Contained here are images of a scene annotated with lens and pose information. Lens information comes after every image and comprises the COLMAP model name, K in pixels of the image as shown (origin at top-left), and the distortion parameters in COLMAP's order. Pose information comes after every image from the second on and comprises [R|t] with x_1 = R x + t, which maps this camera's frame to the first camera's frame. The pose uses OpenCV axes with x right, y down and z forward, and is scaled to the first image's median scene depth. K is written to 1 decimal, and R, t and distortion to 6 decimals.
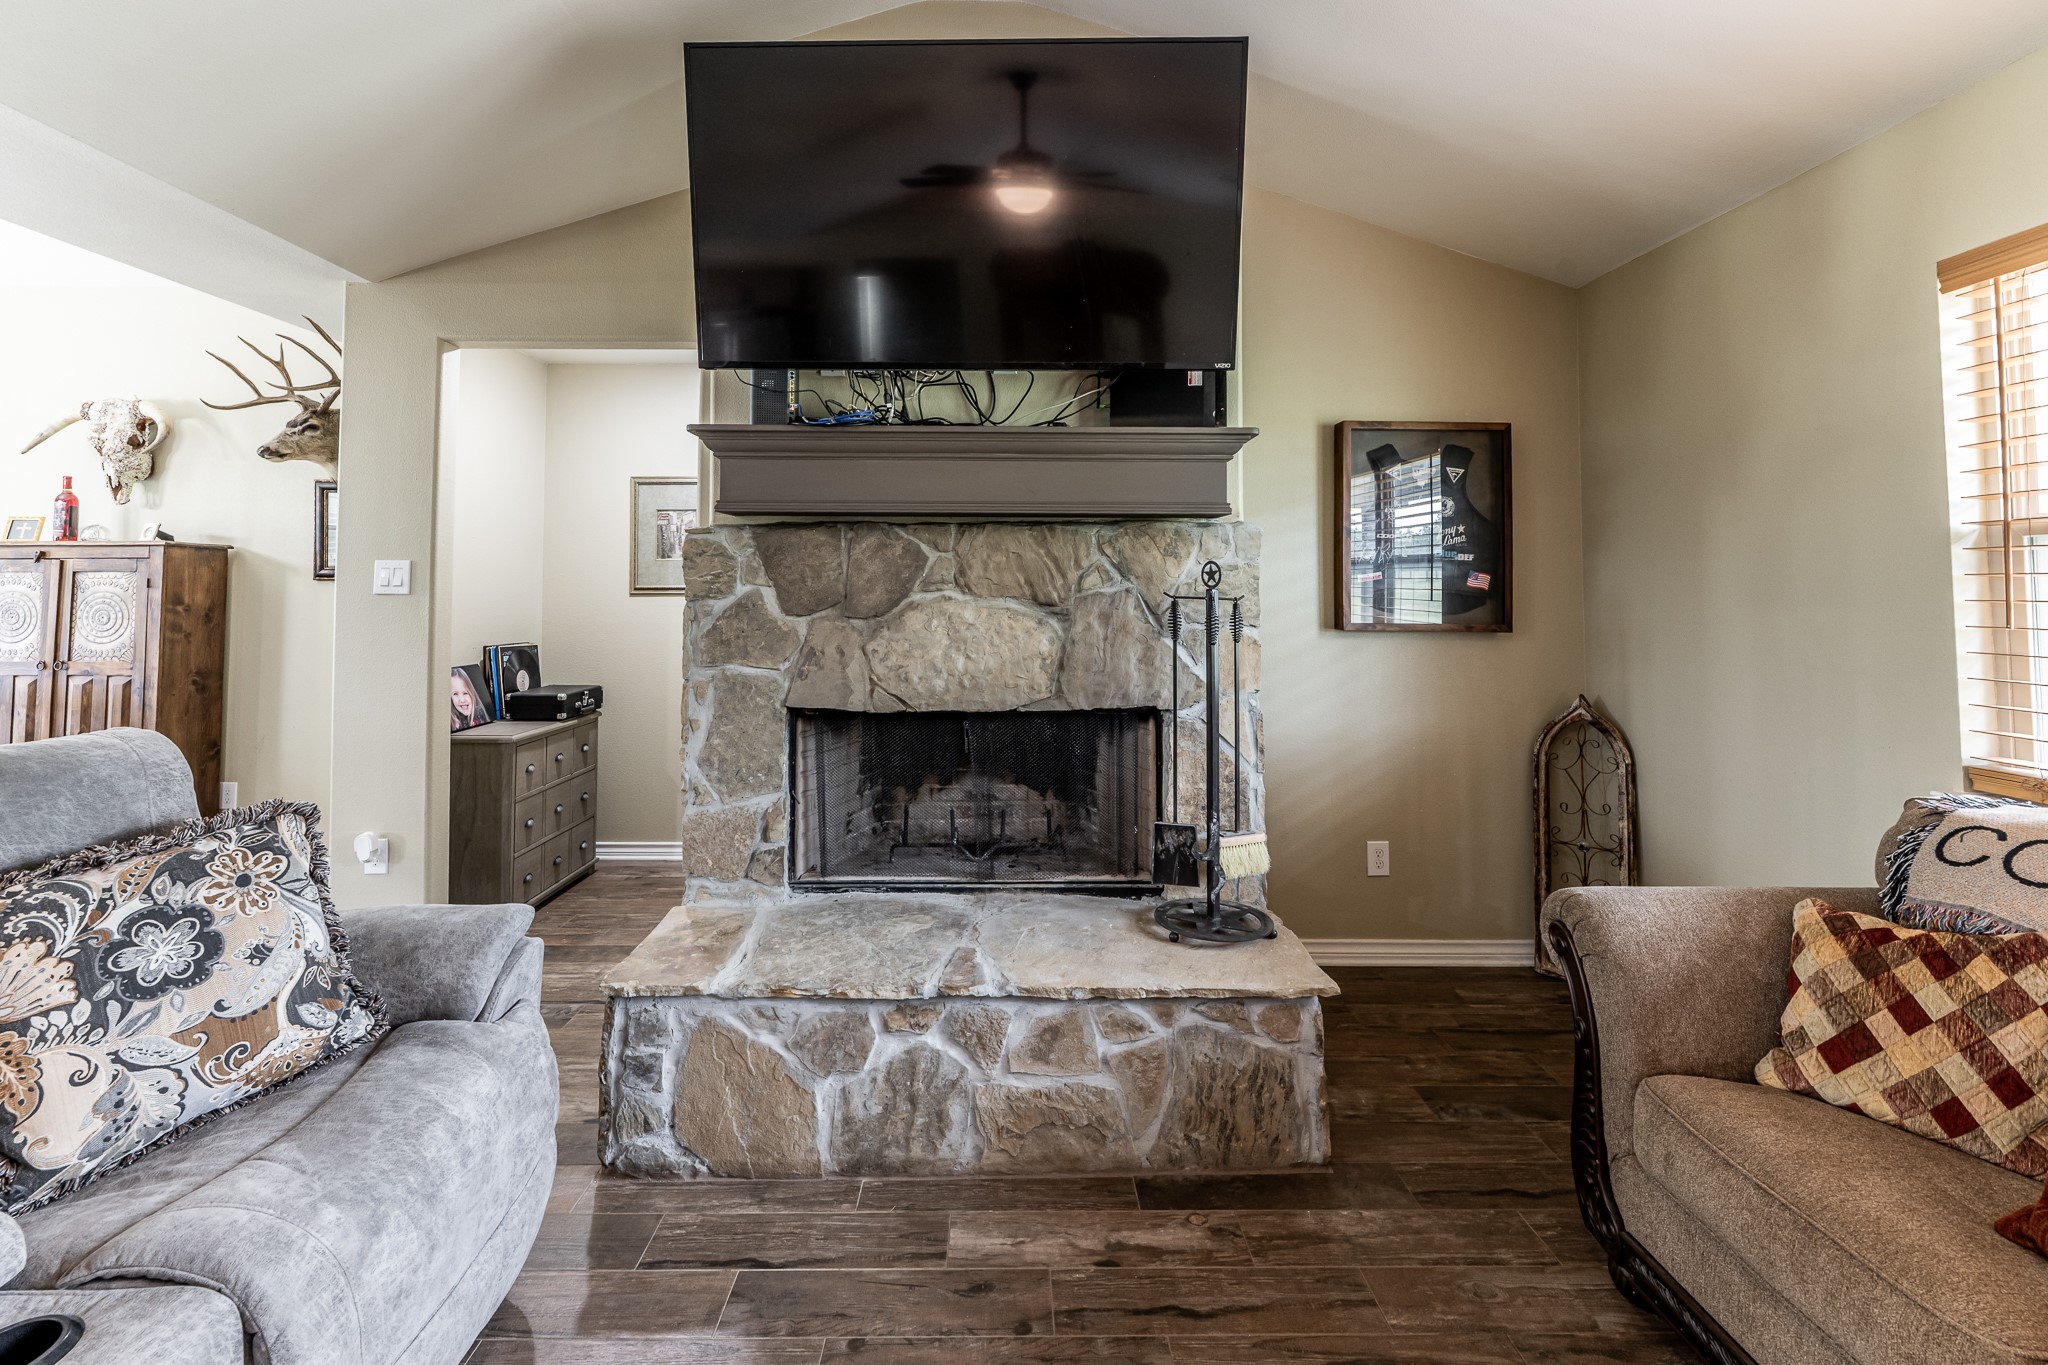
lens RADIAL K [[849.4, 0, 1021.0], [0, 849.4, 558.8], [0, 0, 1]] dist [-0.002760, 0.000449]
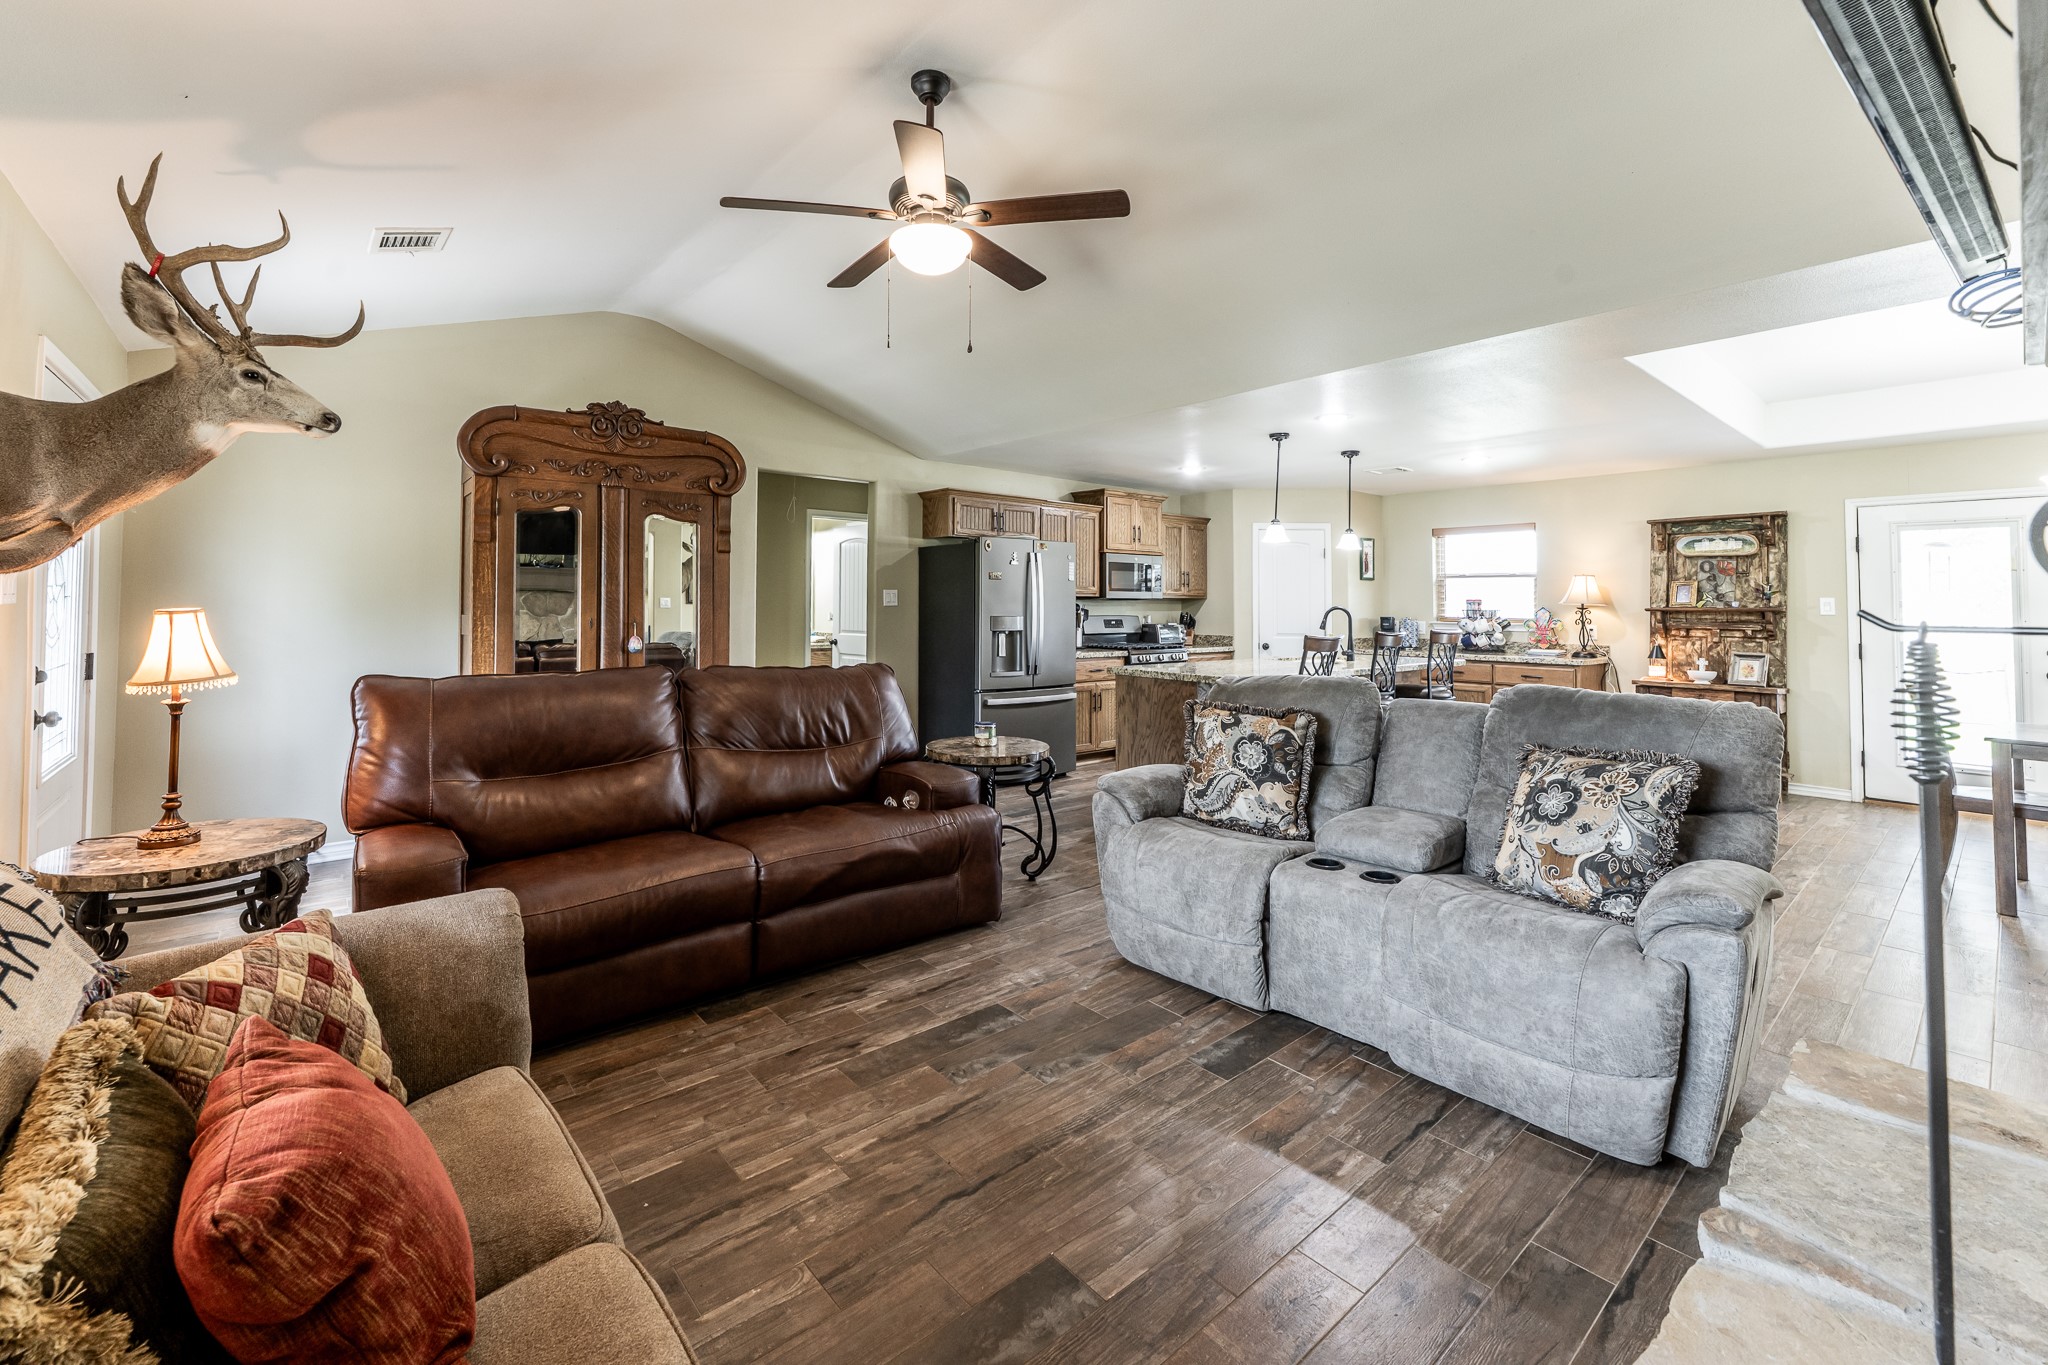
lens RADIAL K [[849.4, 0, 1001.4], [0, 849.4, 577.4], [0, 0, 1]] dist [-0.002760, 0.000449]
pose [[-0.776948, -0.025331, -0.629055, 0.638031], [0.016413, 0.998036, -0.060460, 0.037799], [0.629351, -0.057299, -0.775006, 0.986317]]
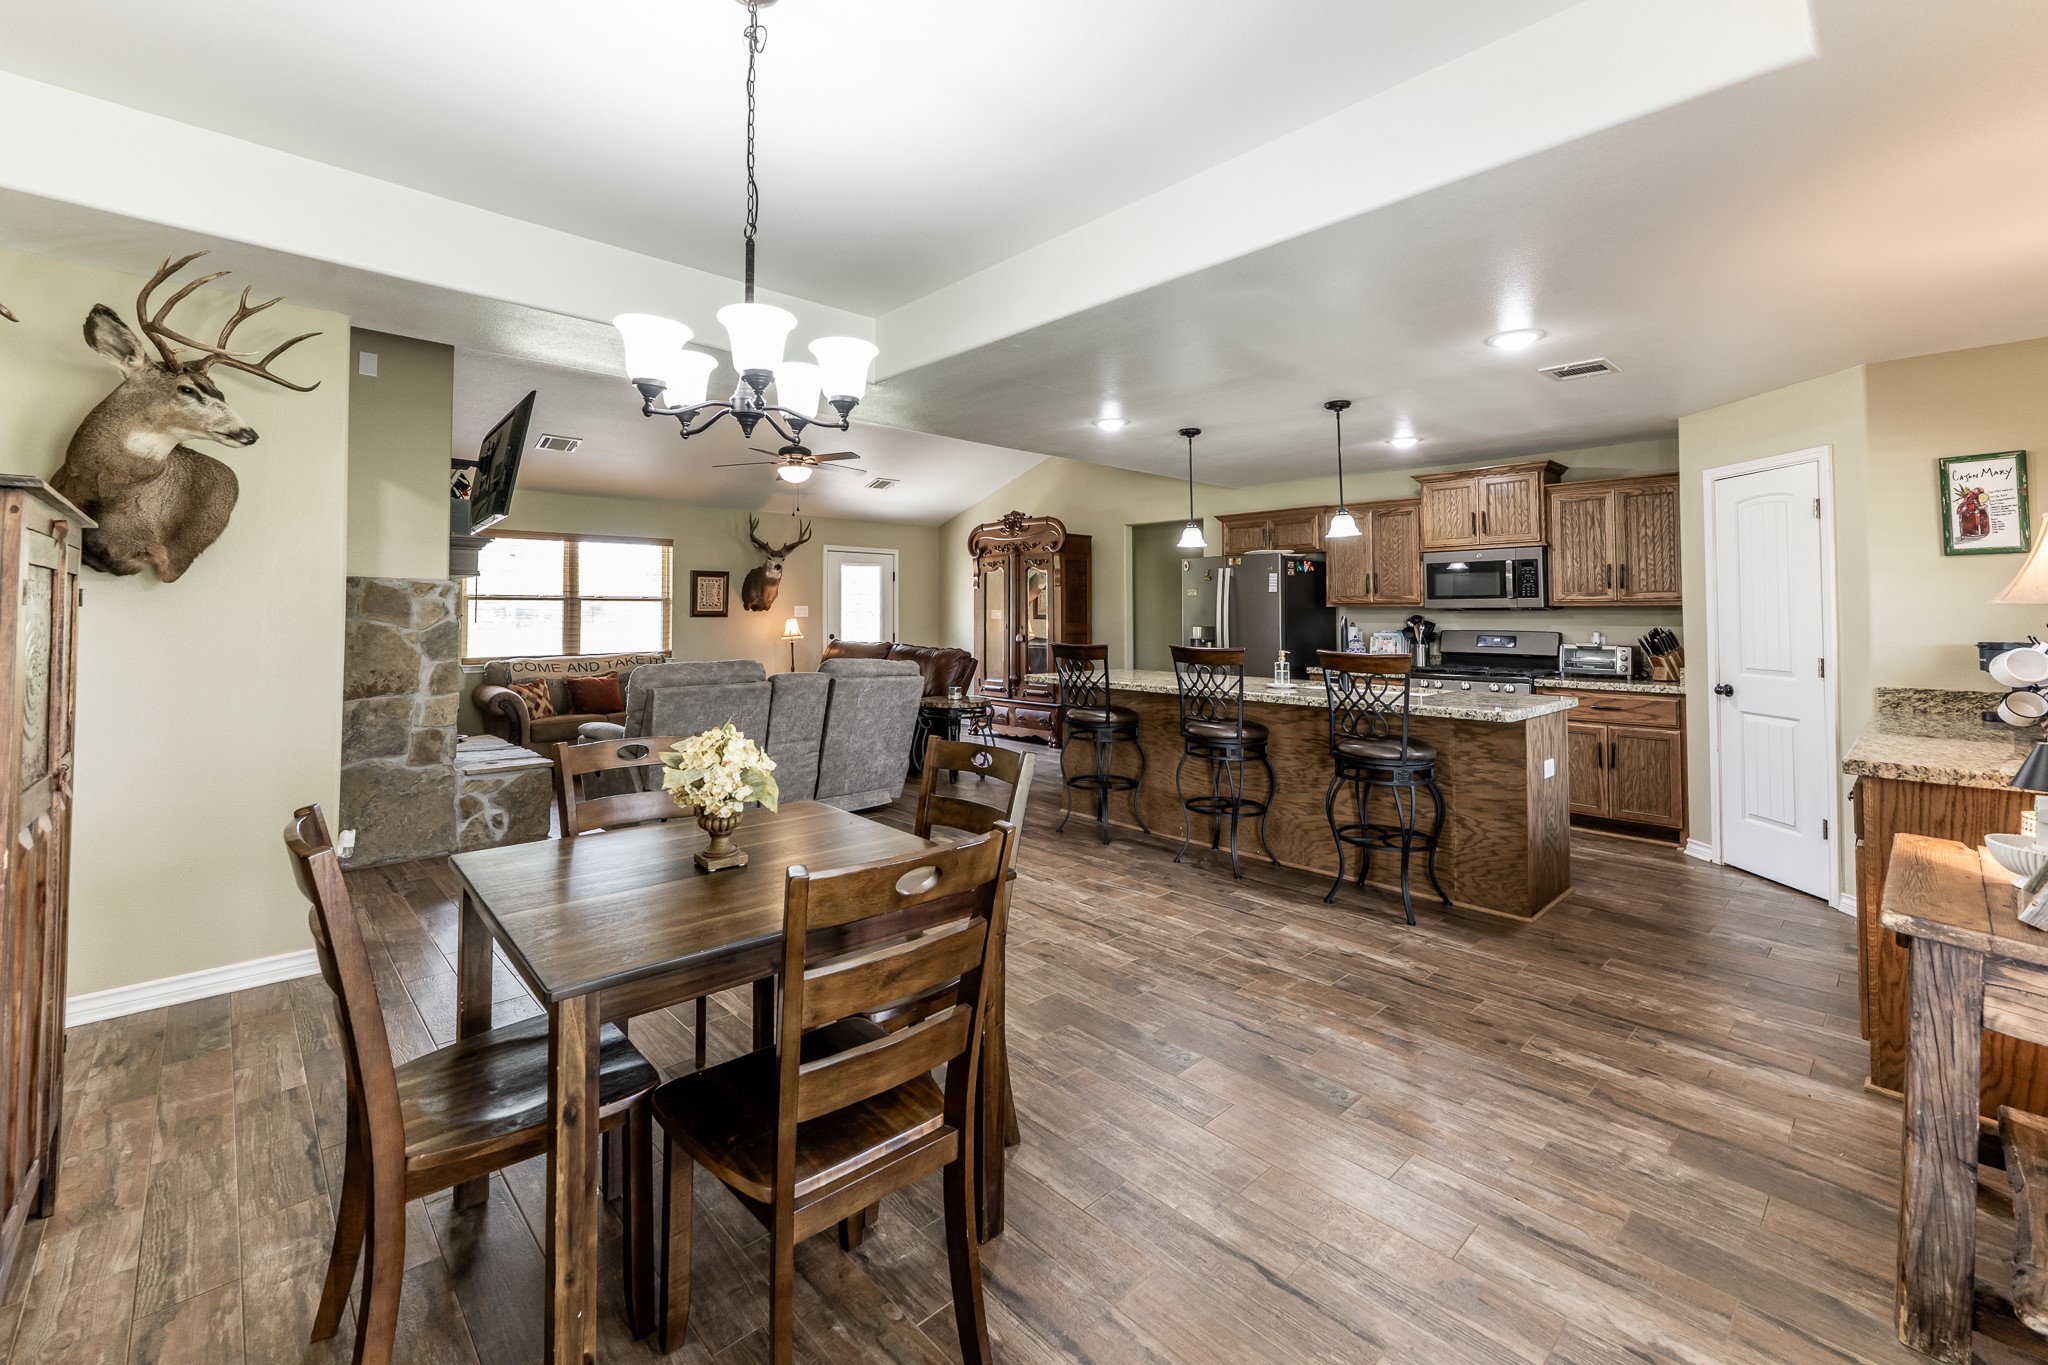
lens RADIAL K [[849.4, 0, 999.3], [0, 849.4, 585.5], [0, 0, 1]] dist [-0.002760, 0.000449]
pose [[-0.650265, 0.025231, 0.759288, -2.786409], [-0.033547, 0.997520, -0.061877, 0.064736], [-0.758966, -0.065708, -0.647806, 1.436711]]
